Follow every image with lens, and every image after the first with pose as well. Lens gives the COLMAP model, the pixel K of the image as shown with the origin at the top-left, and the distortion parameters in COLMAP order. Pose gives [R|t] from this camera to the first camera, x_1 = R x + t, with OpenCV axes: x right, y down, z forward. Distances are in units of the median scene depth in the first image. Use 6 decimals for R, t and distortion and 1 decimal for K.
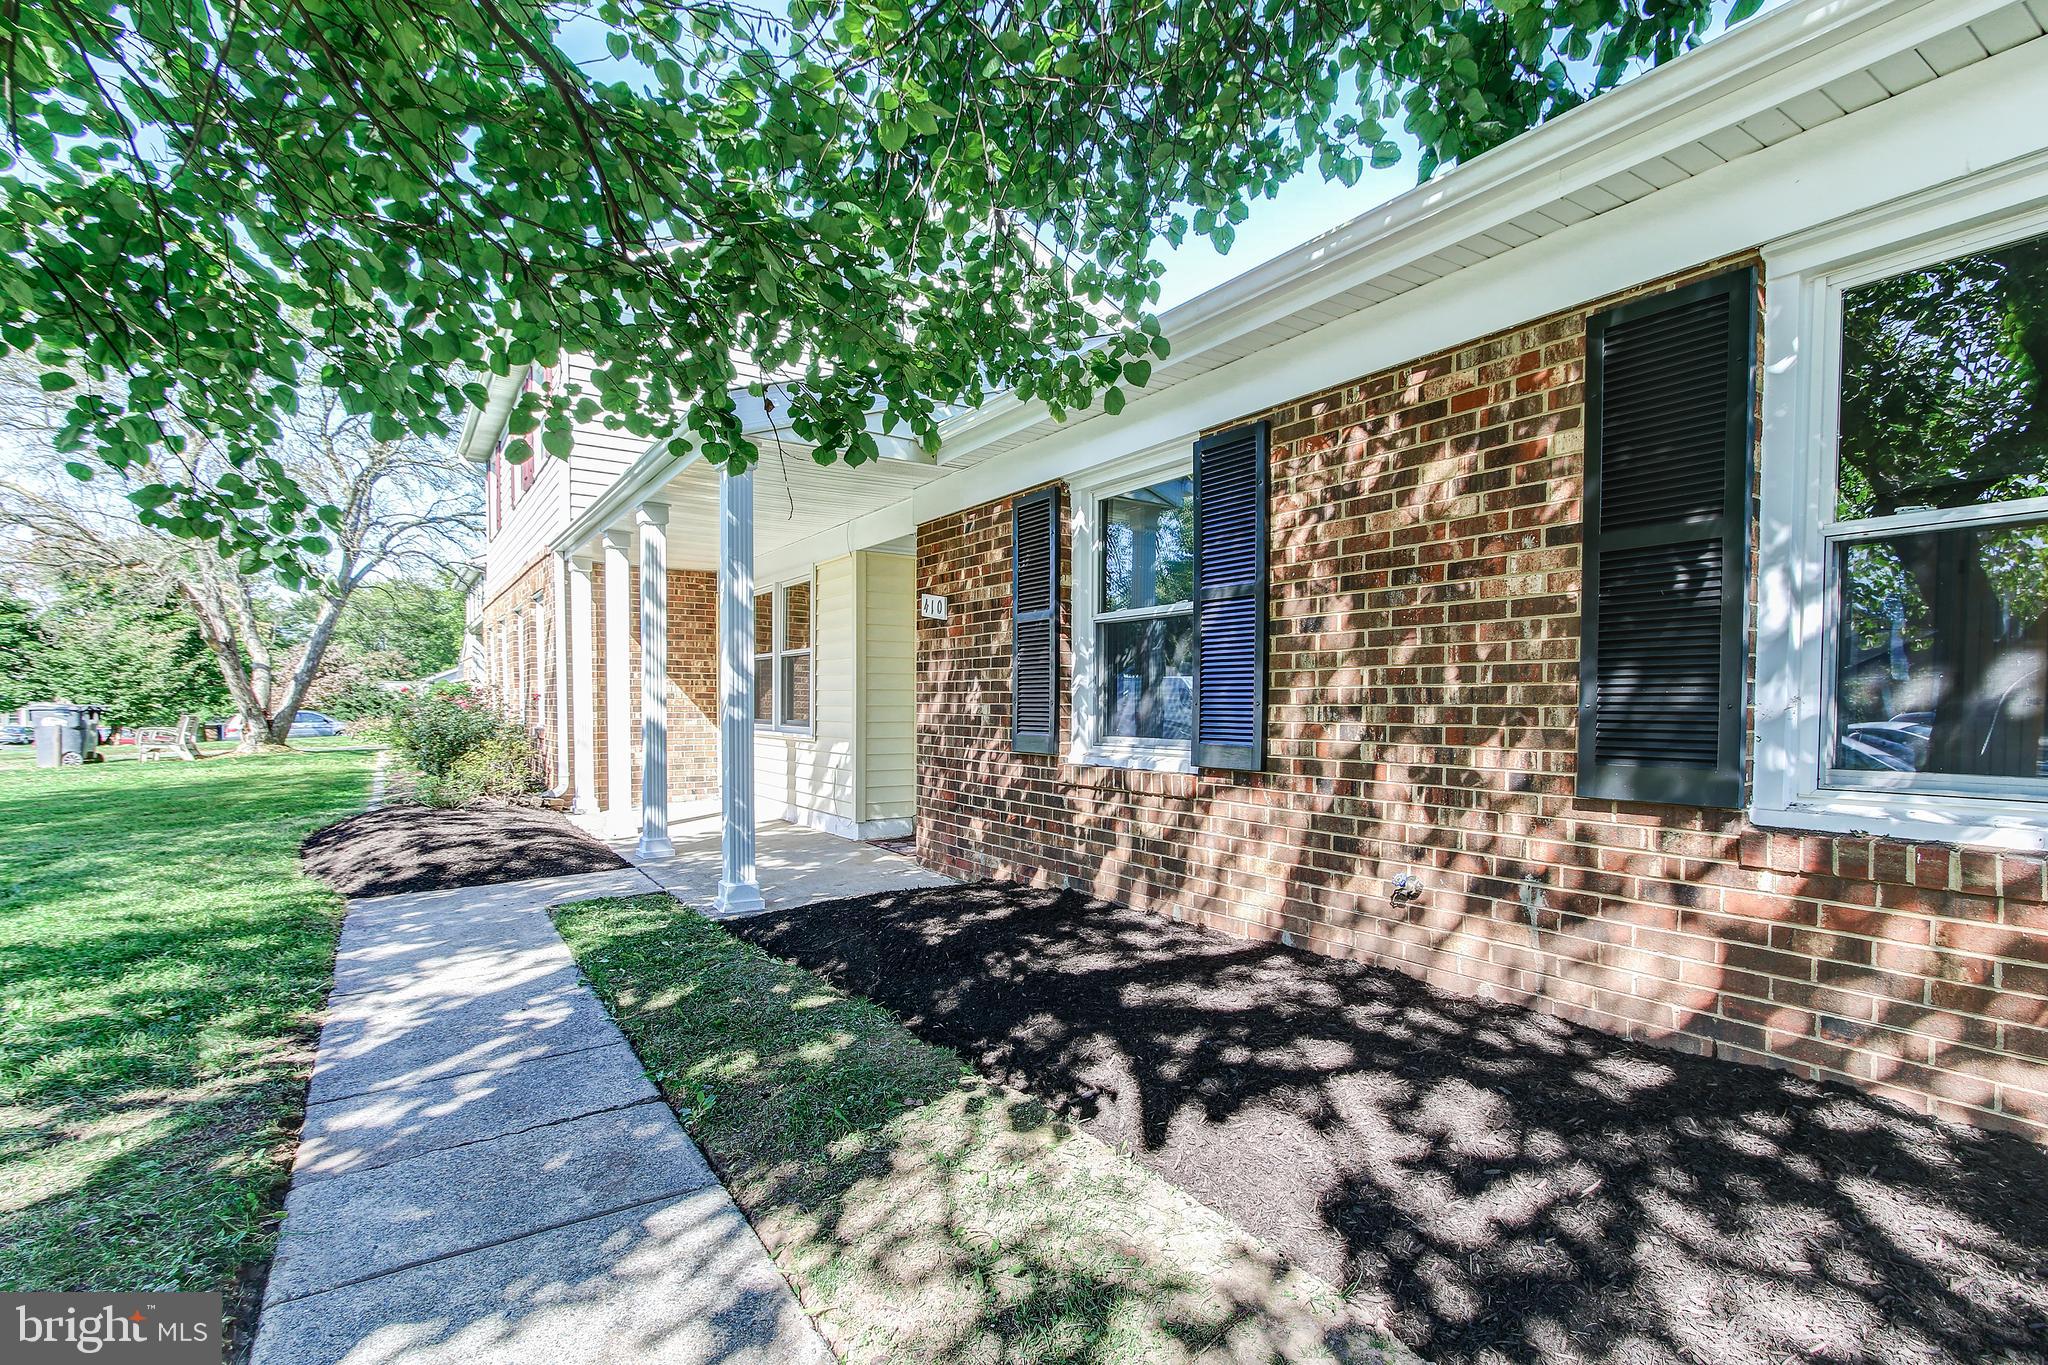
lens RADIAL K [[951.0, 0, 1031.7], [0, 951.0, 701.4], [0, 0, 1]] dist [-0.002713, 0.003420]
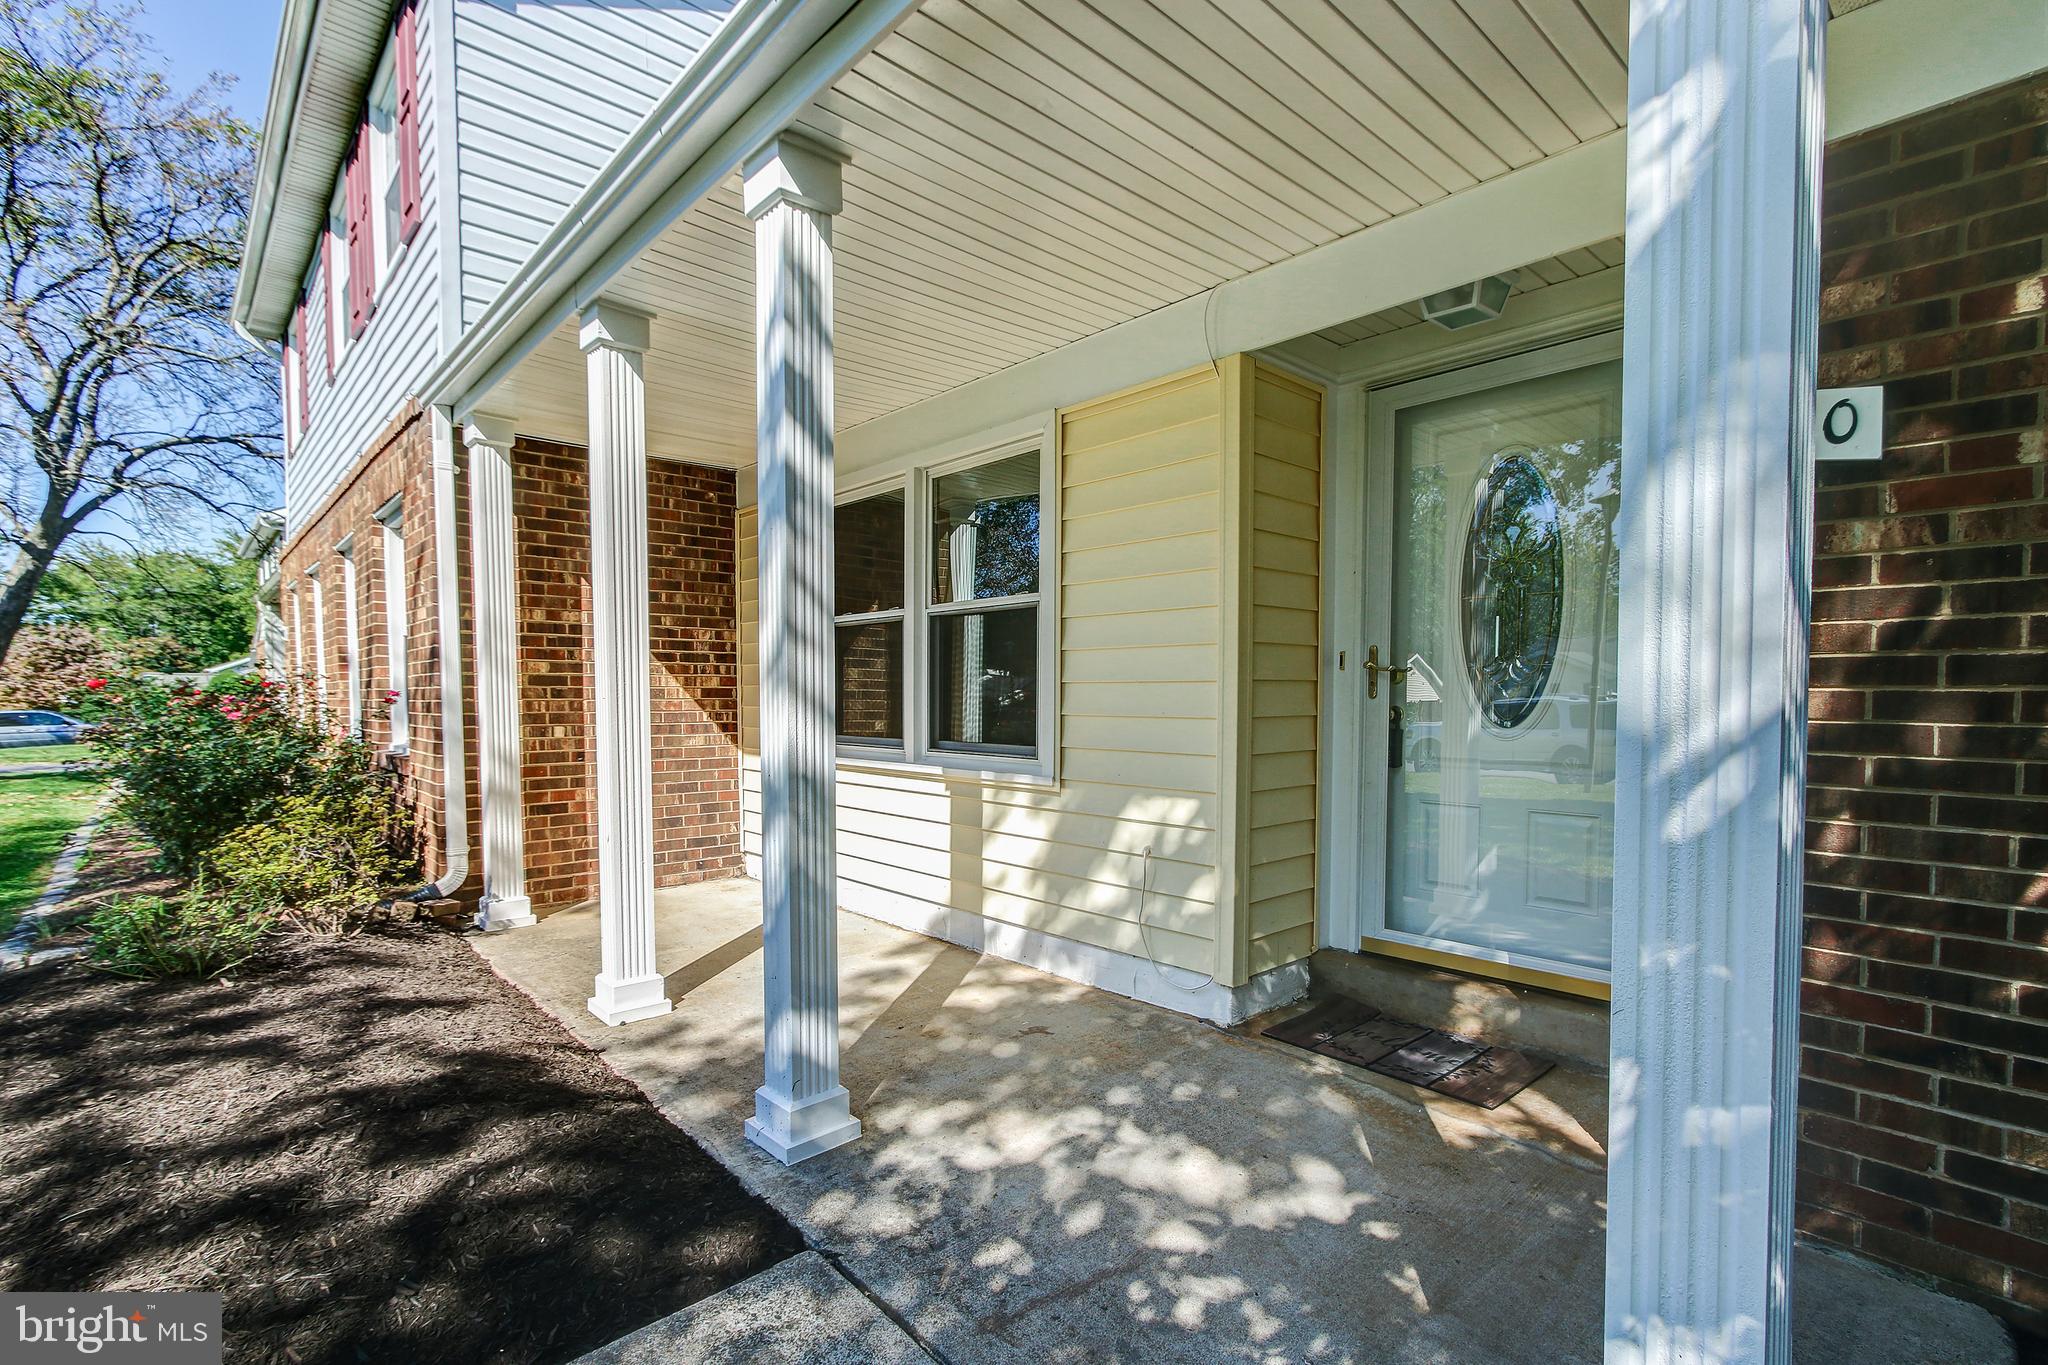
lens RADIAL K [[951.0, 0, 1032.4], [0, 951.0, 707.8], [0, 0, 1]] dist [-0.002713, 0.003420]
pose [[0.989914, -0.007374, 0.141476, -0.560739], [0.005020, 0.999843, 0.016986, -0.013035], [-0.141579, -0.016104, 0.989796, 0.982668]]
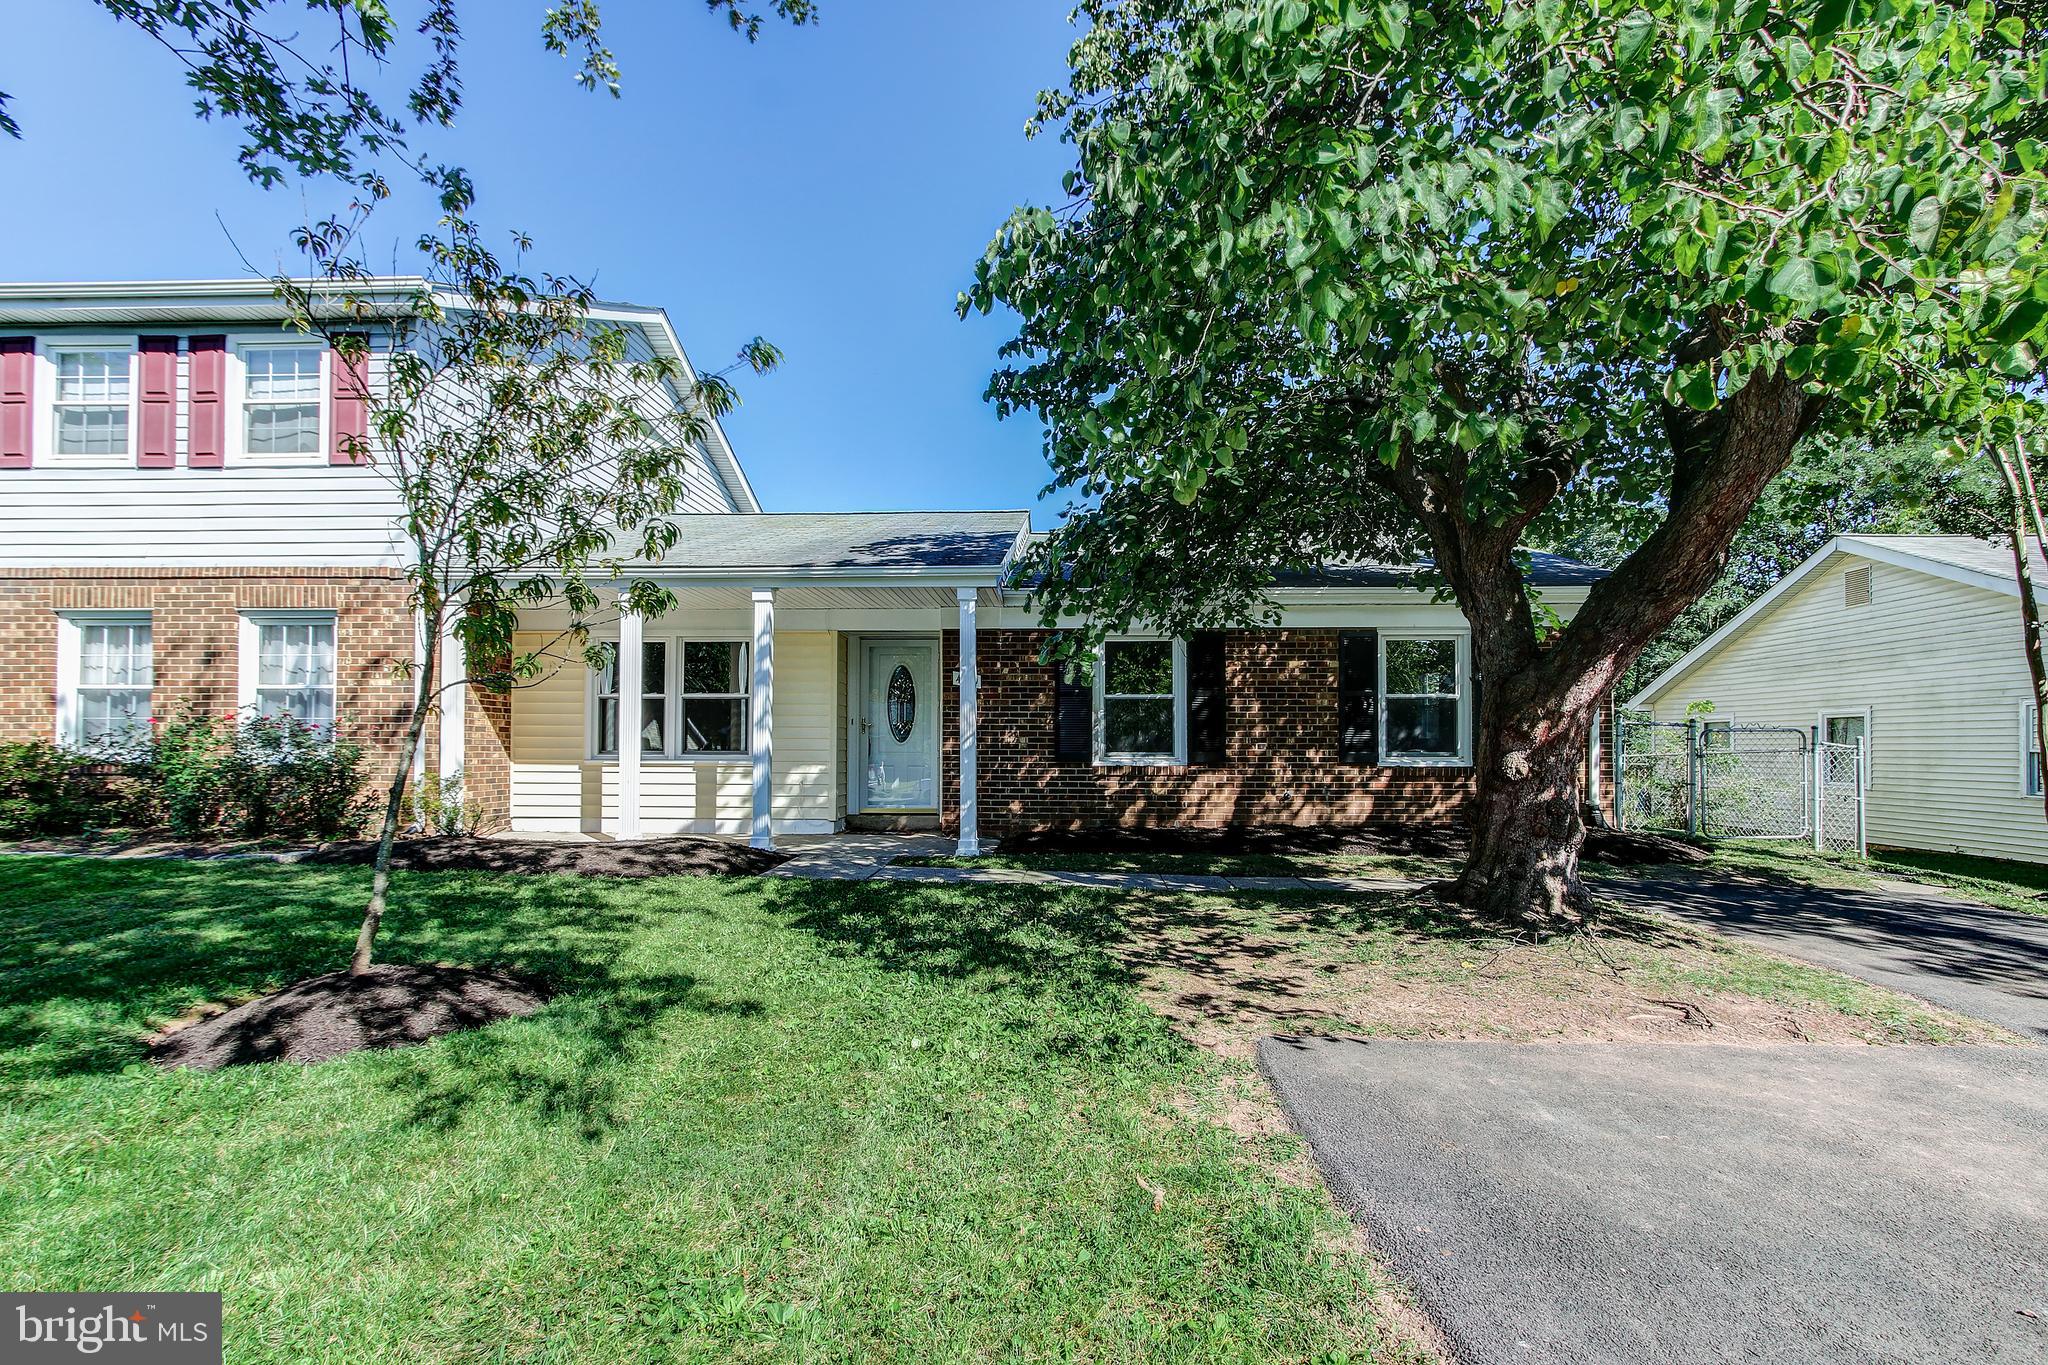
lens RADIAL K [[951.0, 0, 1027.3], [0, 951.0, 709.2], [0, 0, 1]] dist [-0.002713, 0.003420]
pose [[0.594260, 0.036780, 0.803431, -1.938653], [-0.003050, 0.999050, -0.043479, 0.035744], [-0.804267, 0.023387, 0.593808, -0.125655]]
